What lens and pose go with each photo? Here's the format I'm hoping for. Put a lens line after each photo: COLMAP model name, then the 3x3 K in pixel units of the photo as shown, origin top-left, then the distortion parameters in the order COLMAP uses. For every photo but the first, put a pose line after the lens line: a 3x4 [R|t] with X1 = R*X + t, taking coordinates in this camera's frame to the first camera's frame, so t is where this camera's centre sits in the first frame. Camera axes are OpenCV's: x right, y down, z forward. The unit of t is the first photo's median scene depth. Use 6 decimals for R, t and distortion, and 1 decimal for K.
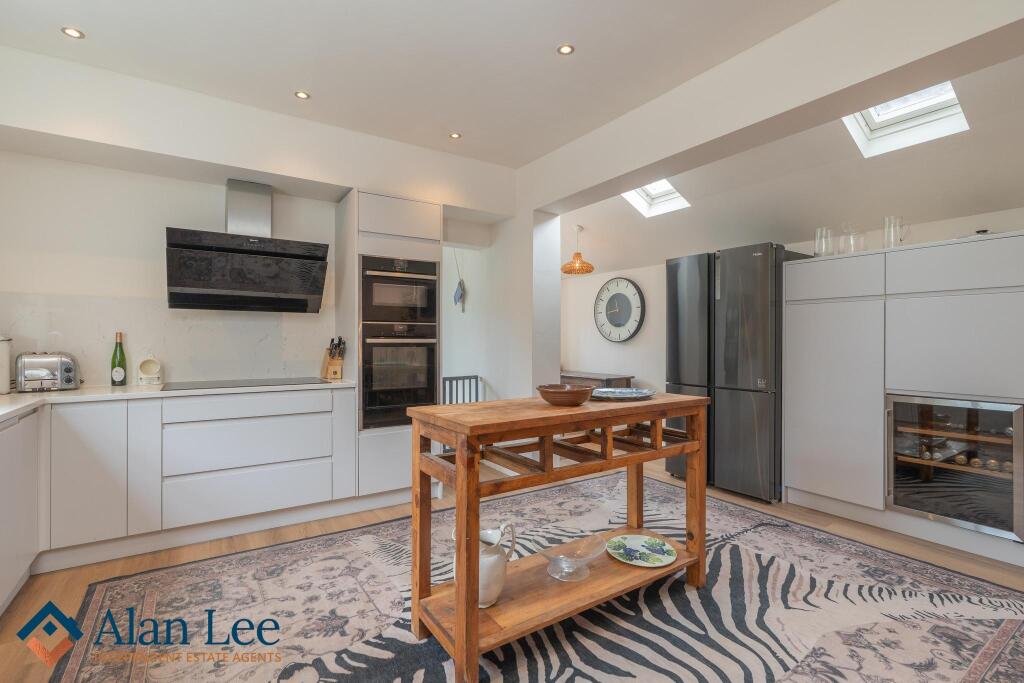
lens RADIAL K [[469.7, 0, 499.6], [0, 469.7, 340.0], [0, 0, 1]] dist [-0.003445, -0.000011]
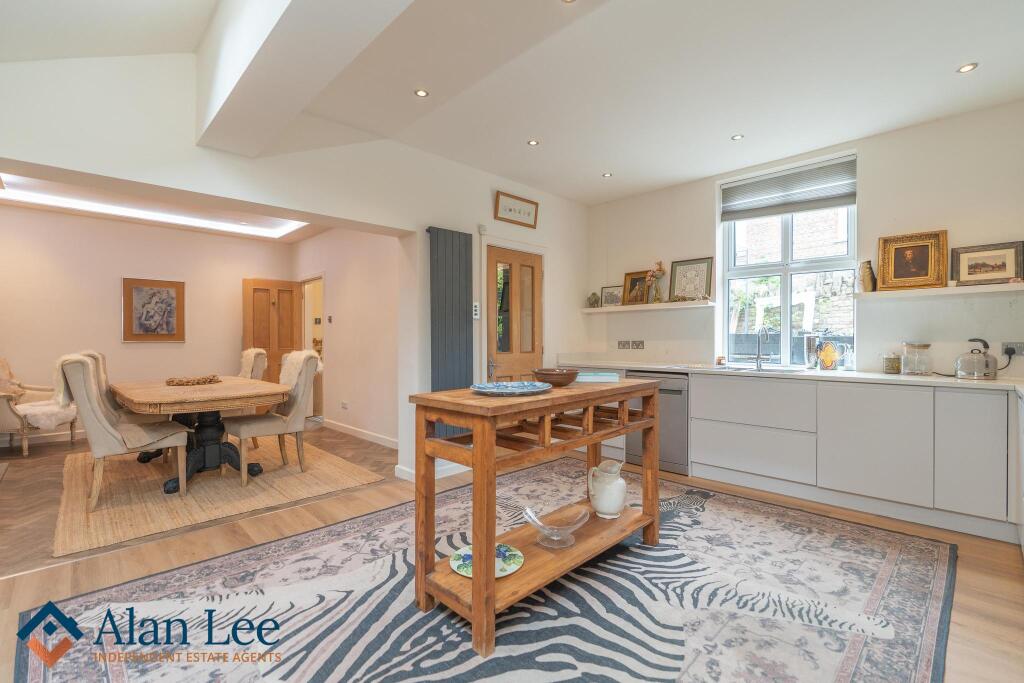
lens RADIAL K [[466.4, 0, 512.0], [0, 466.4, 341.5], [0, 0, 1]] dist [0.000947, 0.000164]
pose [[-0.976756, 0.001512, -0.214347, 0.350502], [0.000497, 0.999988, 0.004792, 0.012487], [0.214352, 0.004574, -0.976746, 1.492655]]
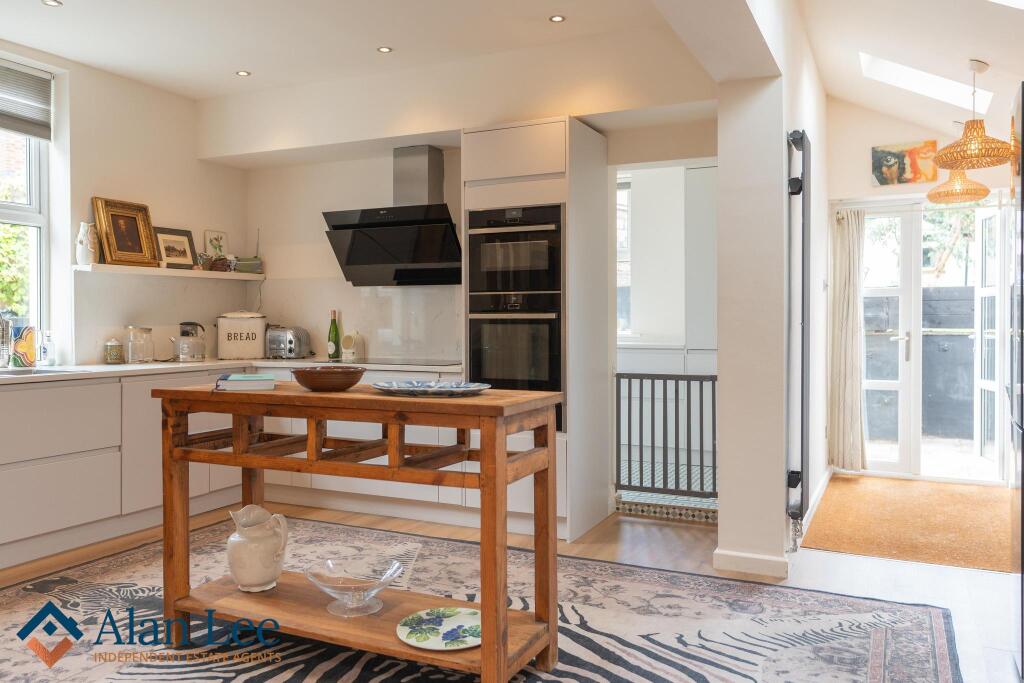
lens RADIAL K [[790.1, 0, 507.2], [0, 790.1, 322.0], [0, 0, 1]] dist [0.007011, 0.005079]
pose [[0.521773, -0.001092, -0.853084, 1.017241], [0.002634, 0.999996, 0.000330, 0.012900], [0.853081, -0.002419, 0.521774, 0.384792]]
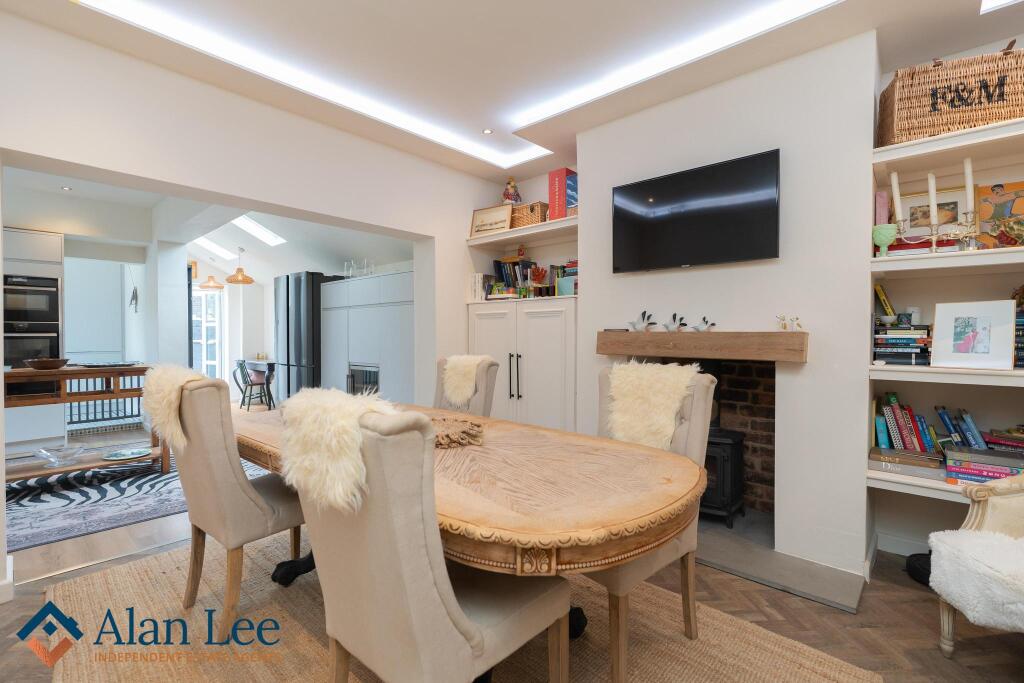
lens RADIAL K [[469.7, 0, 499.6], [0, 469.7, 340.0], [0, 0, 1]] dist [-0.003445, -0.000011]
pose [[0.967235, -0.007315, 0.253777, 0.935393], [0.004892, 0.999936, 0.010181, 0.010500], [-0.253835, -0.008606, 0.967209, -0.799702]]
